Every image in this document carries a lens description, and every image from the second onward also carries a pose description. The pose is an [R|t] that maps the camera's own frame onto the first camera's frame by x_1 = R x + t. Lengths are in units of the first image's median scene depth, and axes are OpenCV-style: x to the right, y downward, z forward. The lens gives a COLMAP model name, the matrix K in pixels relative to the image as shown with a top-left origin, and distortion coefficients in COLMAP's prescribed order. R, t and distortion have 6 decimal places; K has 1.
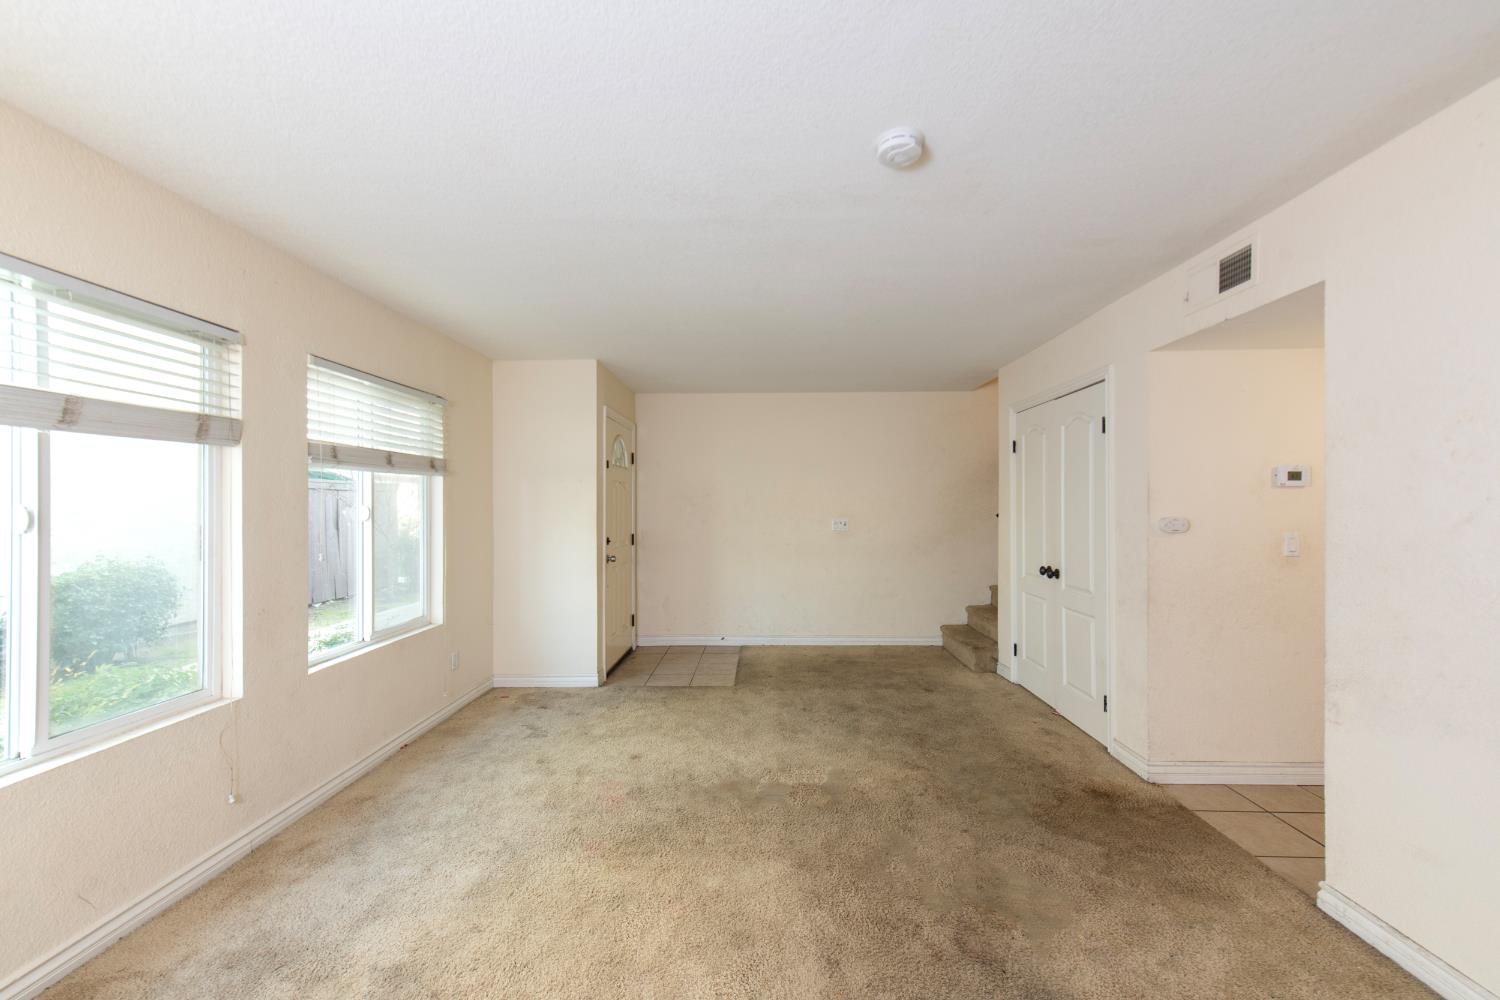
lens RADIAL K [[612.6, 0, 744.7], [0, 612.6, 501.6], [0, 0, 1]] dist [-0.000001, -0.006736]
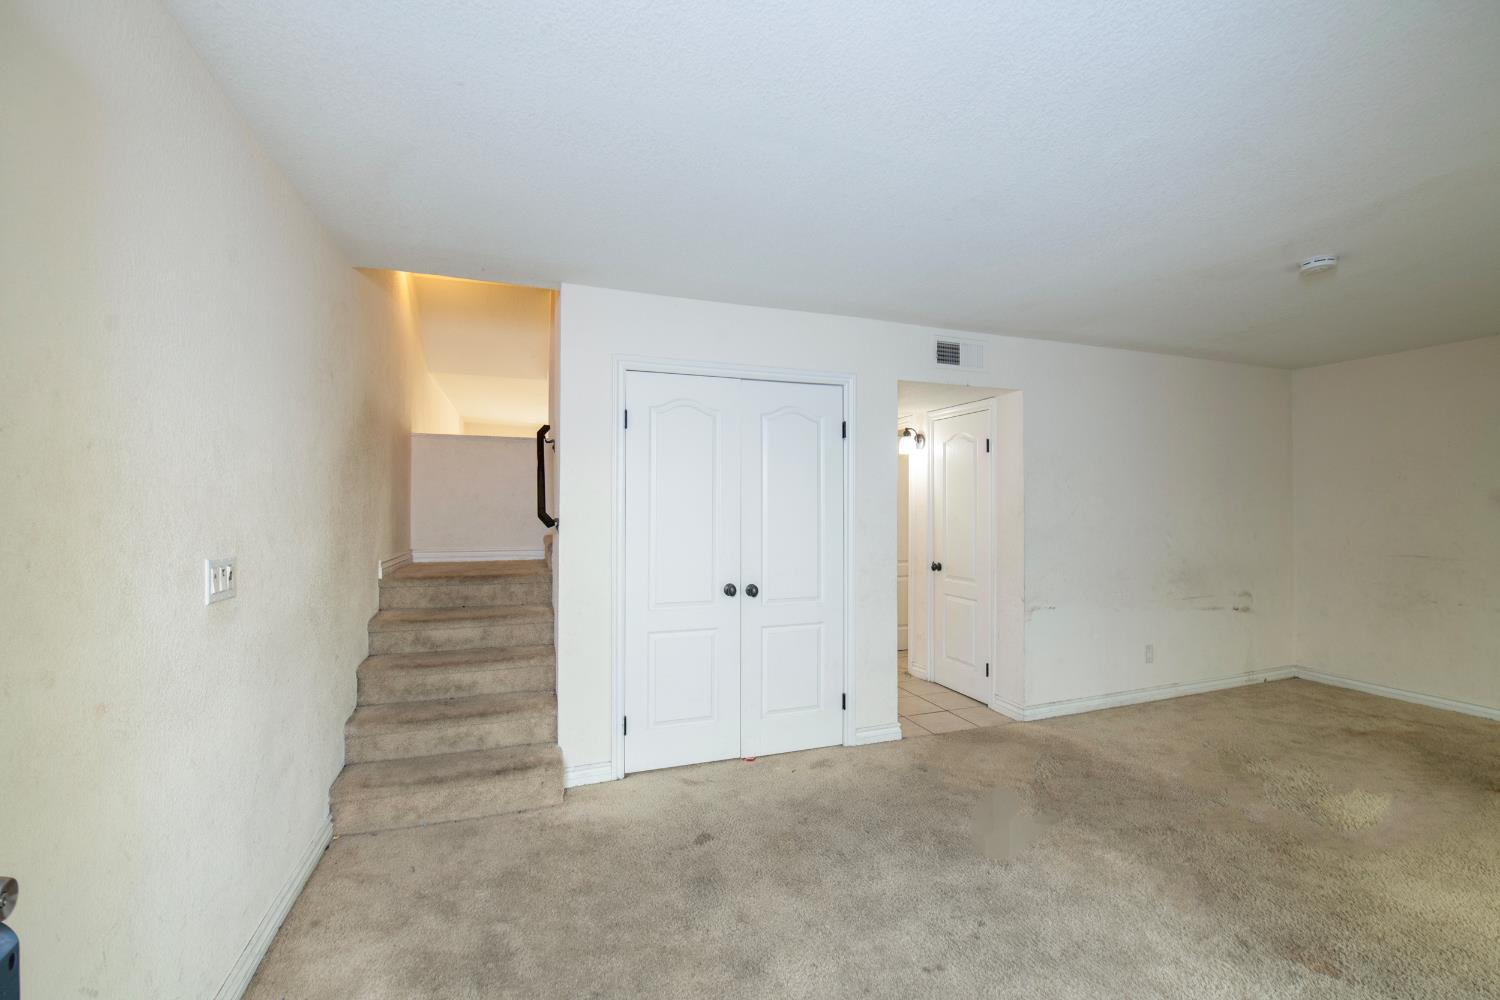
lens RADIAL K [[612.6, 0, 744.7], [0, 612.6, 501.6], [0, 0, 1]] dist [-0.000001, -0.006736]
pose [[-0.383879, 0.022547, 0.923108, -0.307006], [-0.002696, 0.999670, -0.025538, 0.023108], [-0.923379, -0.012292, -0.383692, 1.572493]]
